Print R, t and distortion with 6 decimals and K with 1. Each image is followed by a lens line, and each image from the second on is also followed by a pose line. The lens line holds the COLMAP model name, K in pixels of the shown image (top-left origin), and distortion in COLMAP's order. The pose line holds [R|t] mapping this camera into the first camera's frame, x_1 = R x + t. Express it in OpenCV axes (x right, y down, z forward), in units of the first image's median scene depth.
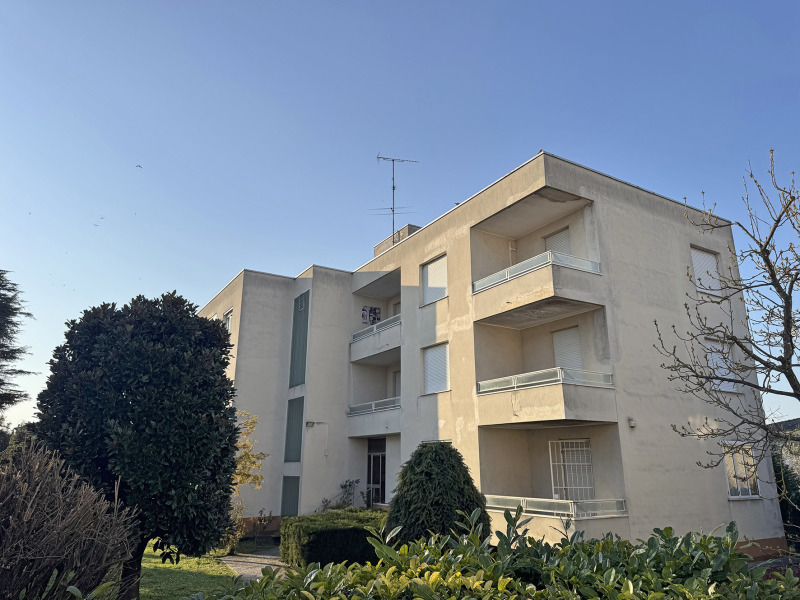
lens RADIAL K [[558.6, 0, 400.0], [0, 558.6, 300.0], [0, 0, 1]] dist [0.122345, -0.199693]
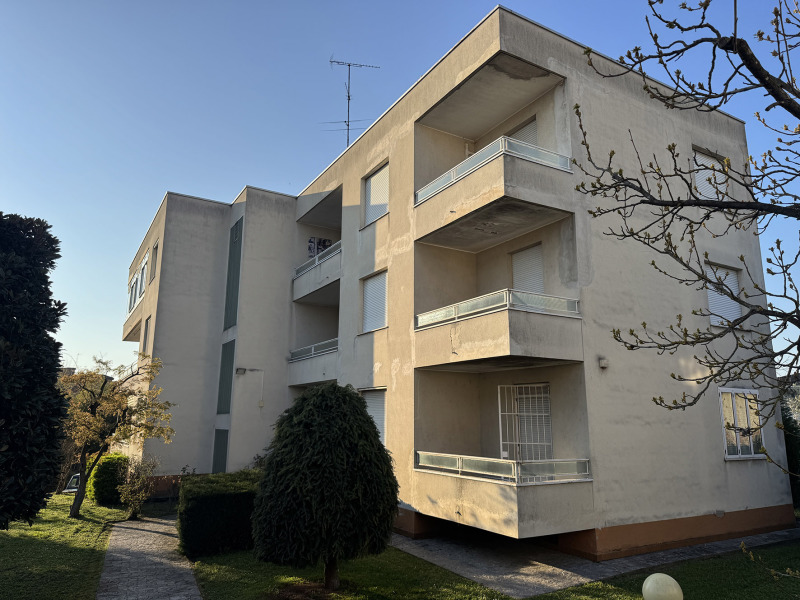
lens RADIAL K [[558.6, 0, 400.0], [0, 558.6, 300.0], [0, 0, 1]] dist [0.122345, -0.199693]
pose [[0.999928, 0.003268, -0.011508, 0.127155], [-0.002425, 0.997363, 0.072529, 0.068694], [0.011714, -0.072496, 0.997300, 0.210991]]
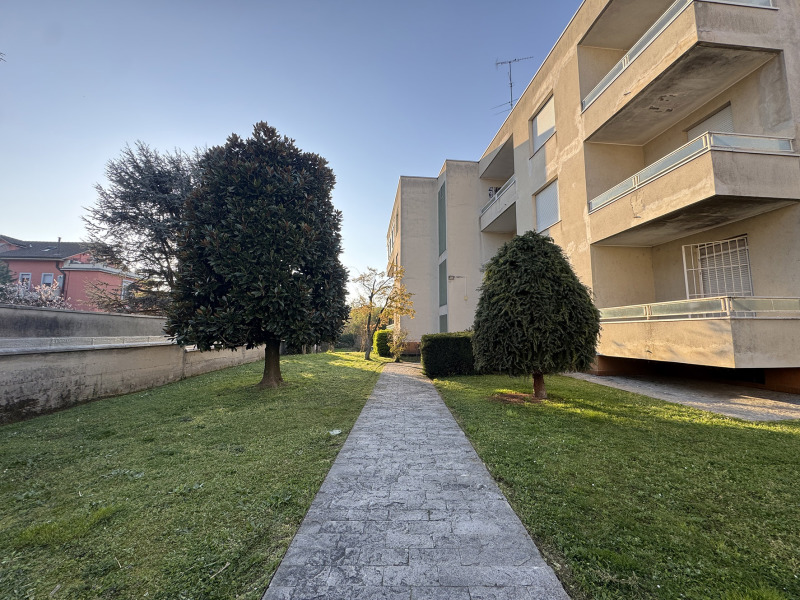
lens RADIAL K [[319.3, 0, 400.0], [0, 319.3, 300.0], [0, 0, 1]] dist [-0.003208, -0.000492]
pose [[0.904650, -0.042520, -0.424029, 0.070479], [0.117714, 0.981230, 0.152744, 0.194836], [0.409576, -0.188095, 0.892675, 0.351690]]
